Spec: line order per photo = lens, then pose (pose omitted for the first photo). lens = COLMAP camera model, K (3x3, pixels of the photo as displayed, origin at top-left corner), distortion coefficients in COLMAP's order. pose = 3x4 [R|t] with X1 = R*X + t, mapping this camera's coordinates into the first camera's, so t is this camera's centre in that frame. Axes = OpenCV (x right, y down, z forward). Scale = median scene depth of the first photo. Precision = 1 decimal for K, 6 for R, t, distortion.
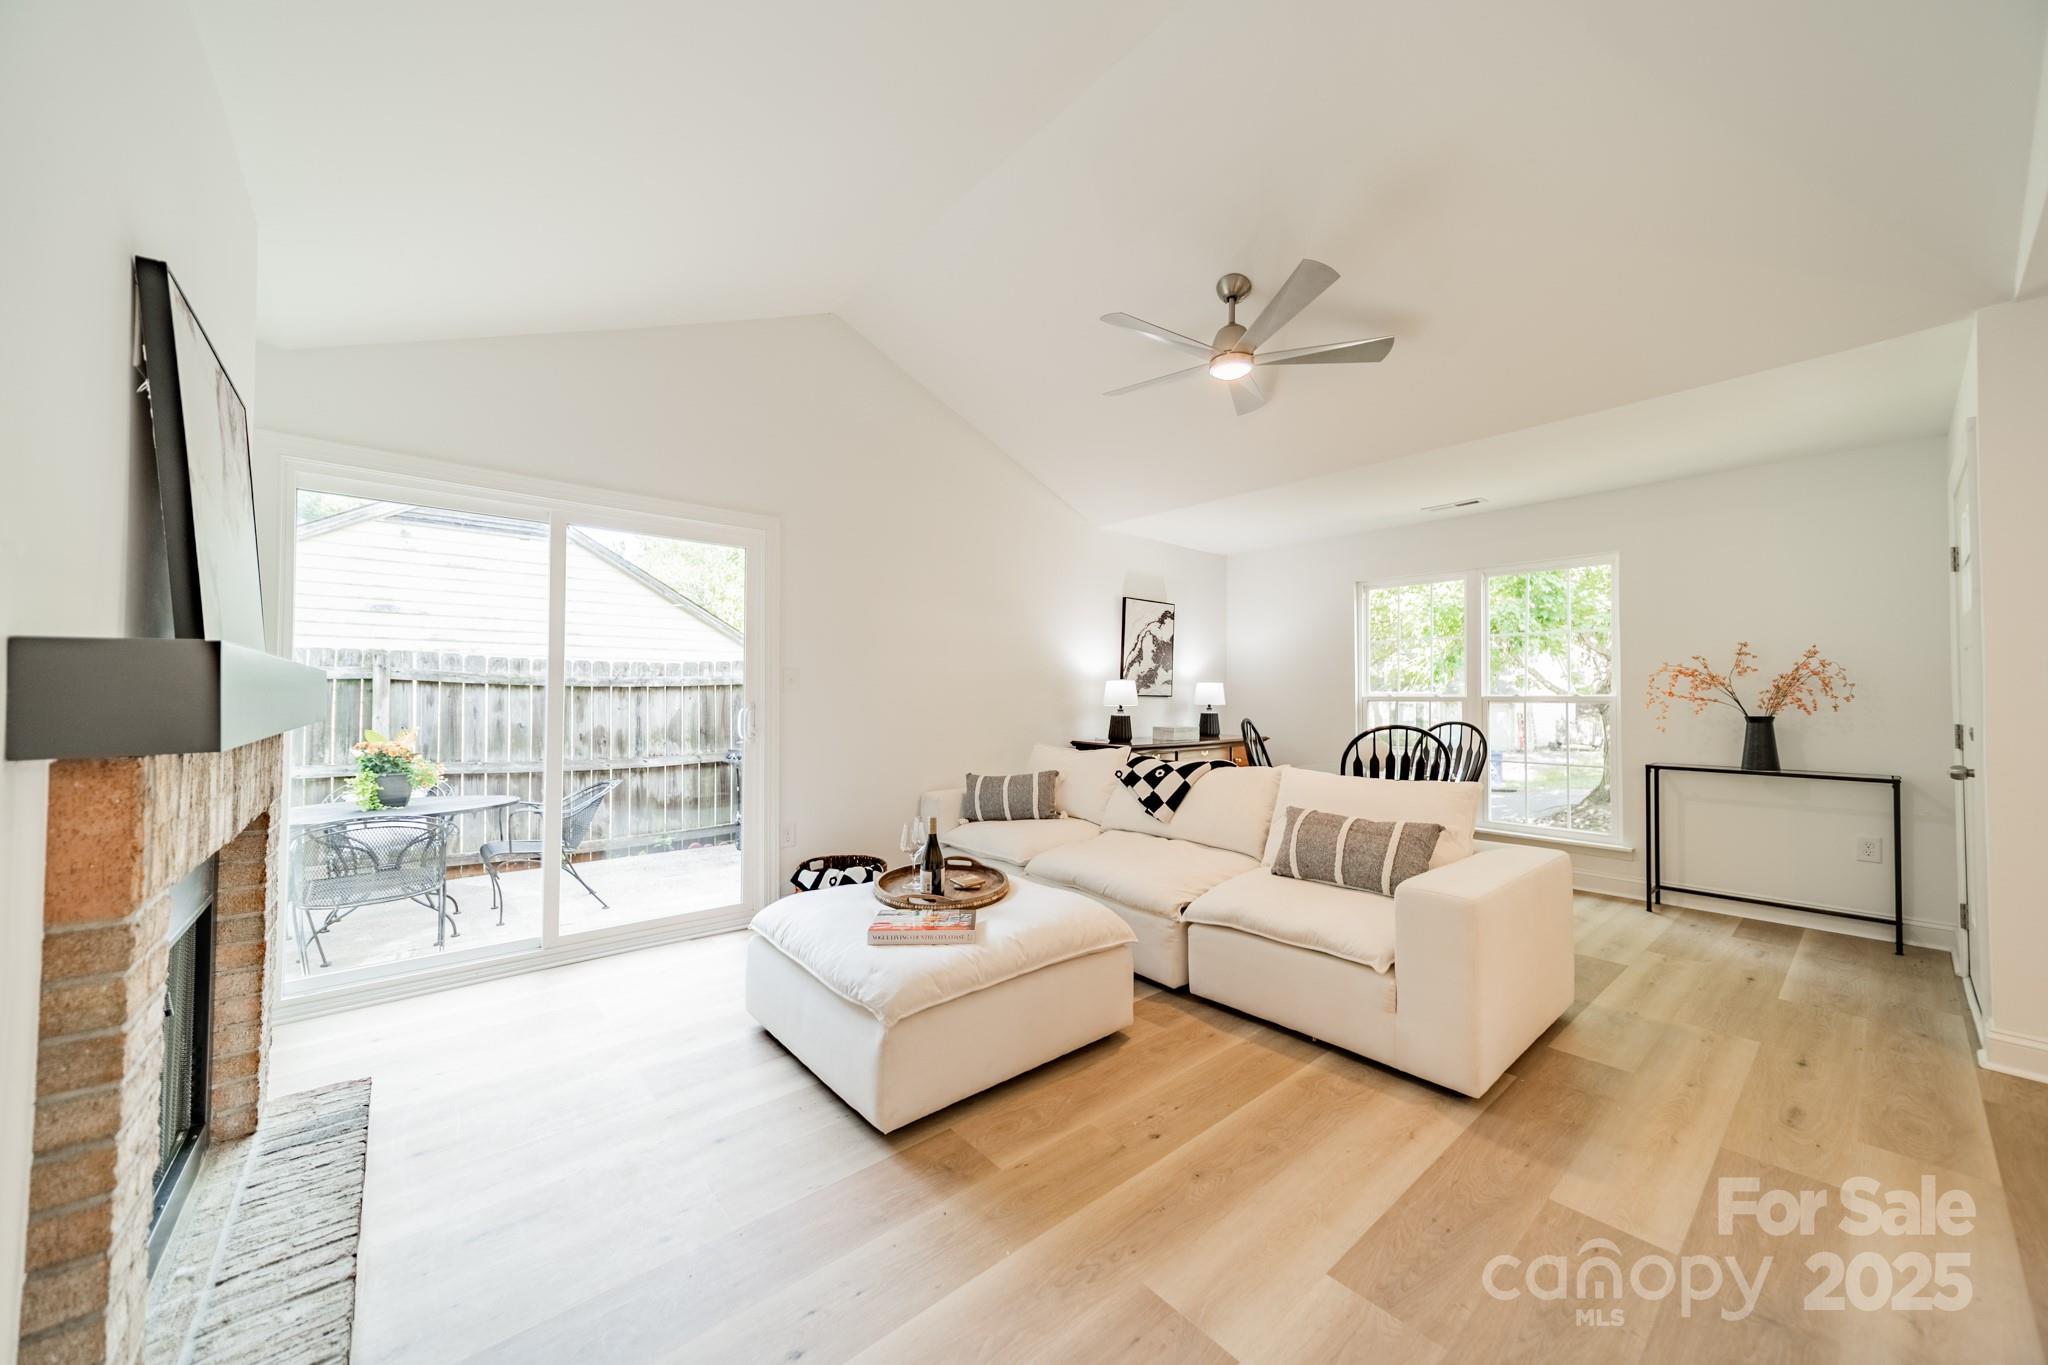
lens RADIAL K [[727.7, 0, 1033.7], [0, 727.7, 678.0], [0, 0, 1]] dist [0.009282, -0.000301]
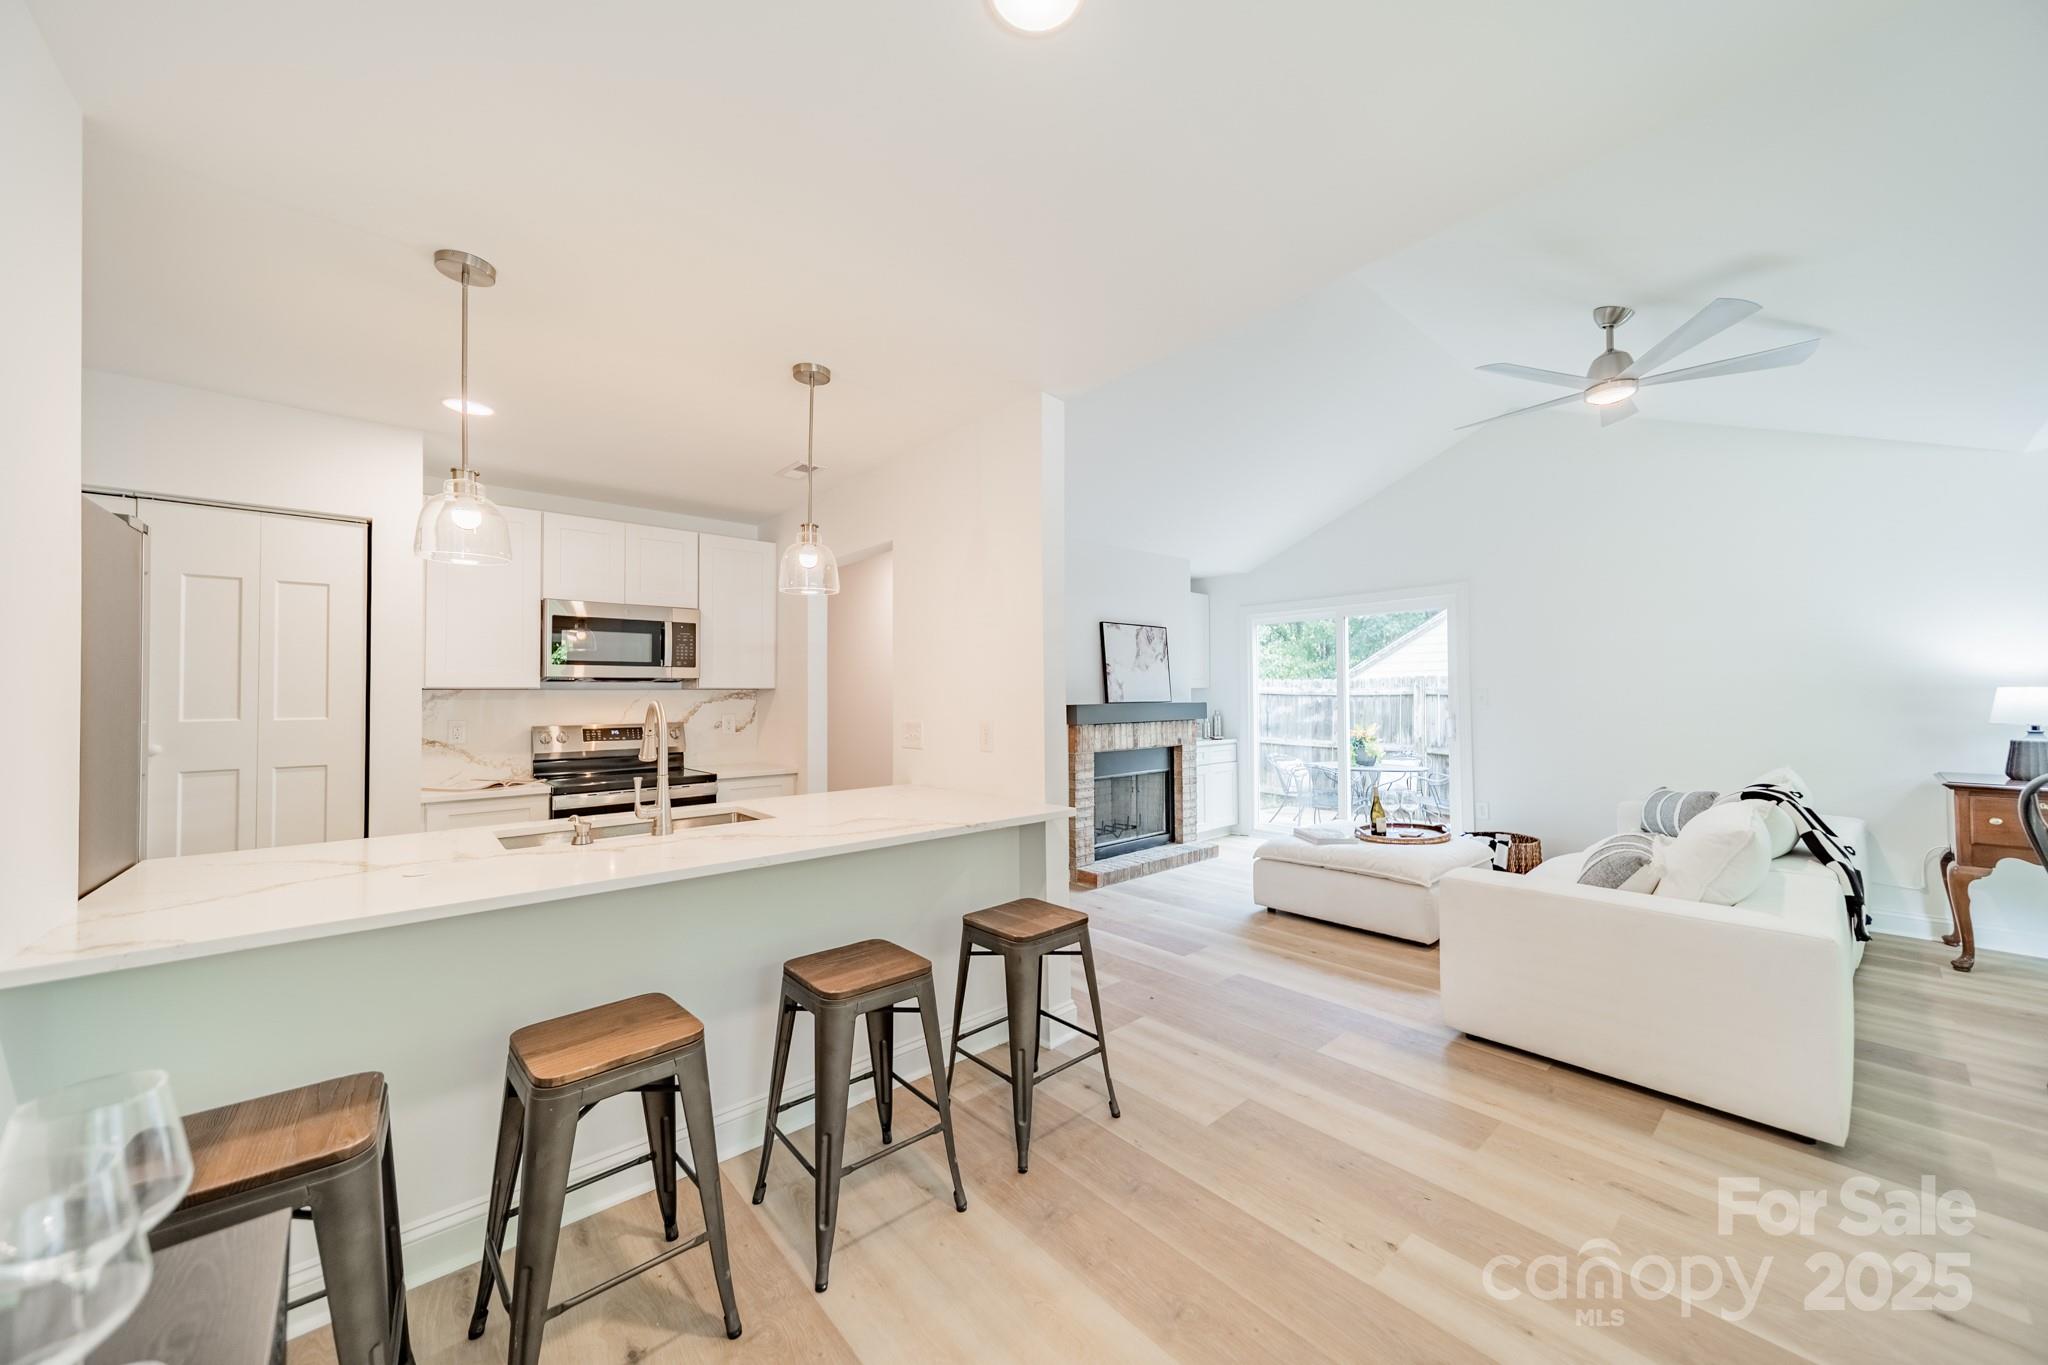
lens RADIAL K [[727.7, 0, 1029.9], [0, 727.7, 685.5], [0, 0, 1]] dist [0.009282, -0.000301]
pose [[0.010494, -0.021009, -0.999724, 0.706383], [0.036352, 0.999126, -0.020615, -0.015170], [0.999284, -0.036126, 0.011249, 0.094741]]
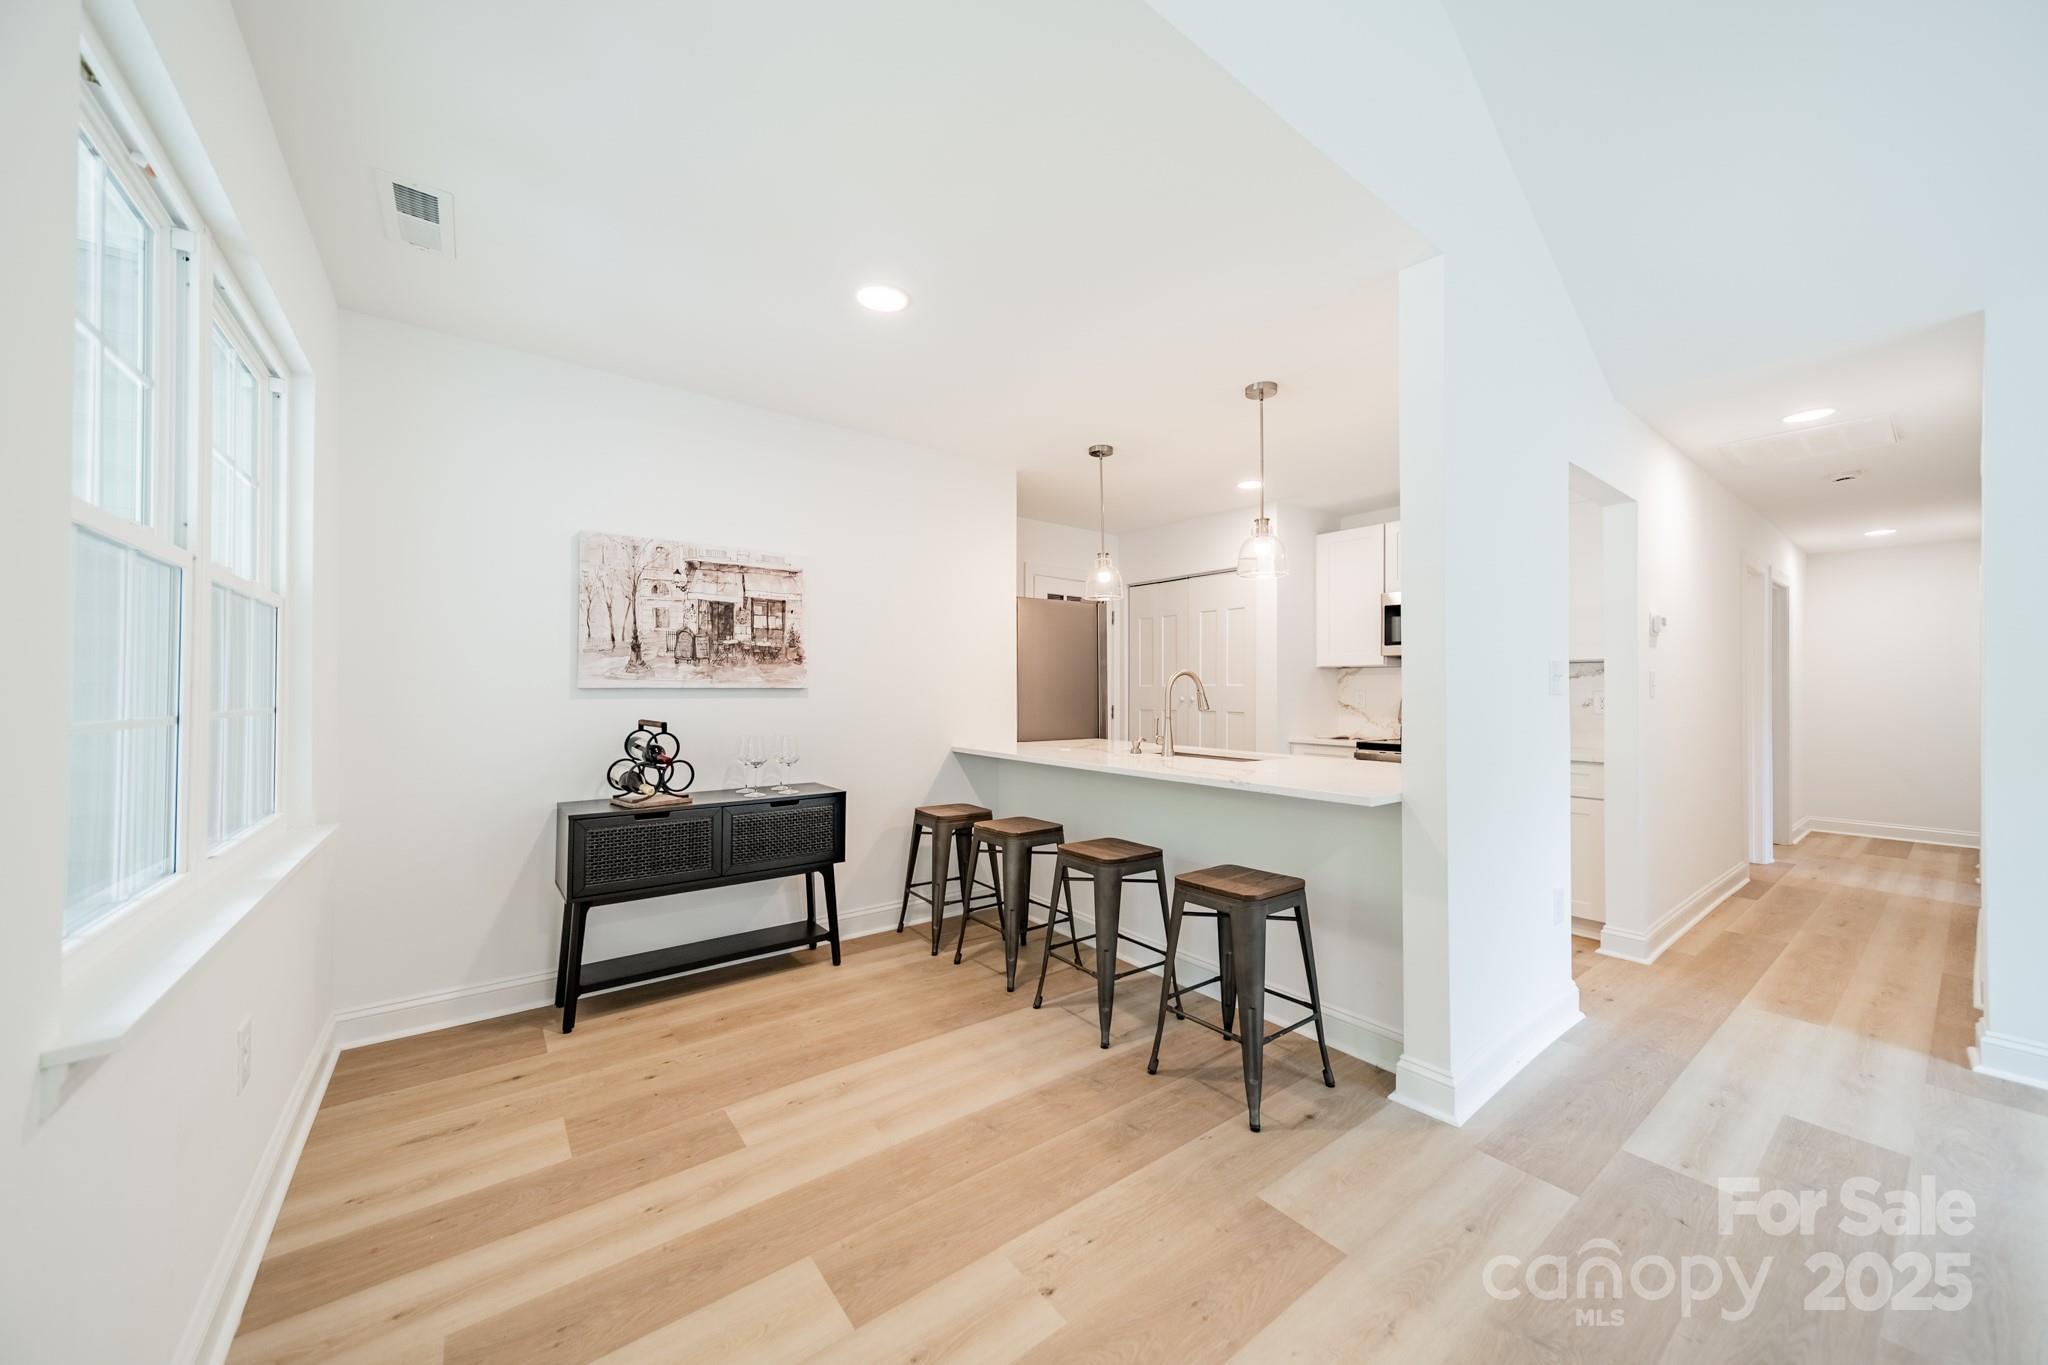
lens RADIAL K [[727.7, 0, 1029.1], [0, 727.7, 682.4], [0, 0, 1]] dist [0.009282, -0.000301]
pose [[-0.998290, -0.008531, 0.057826, 0.396779], [-0.010760, 0.999207, -0.038334, 0.012341], [-0.057453, -0.038891, -0.997590, 0.499099]]
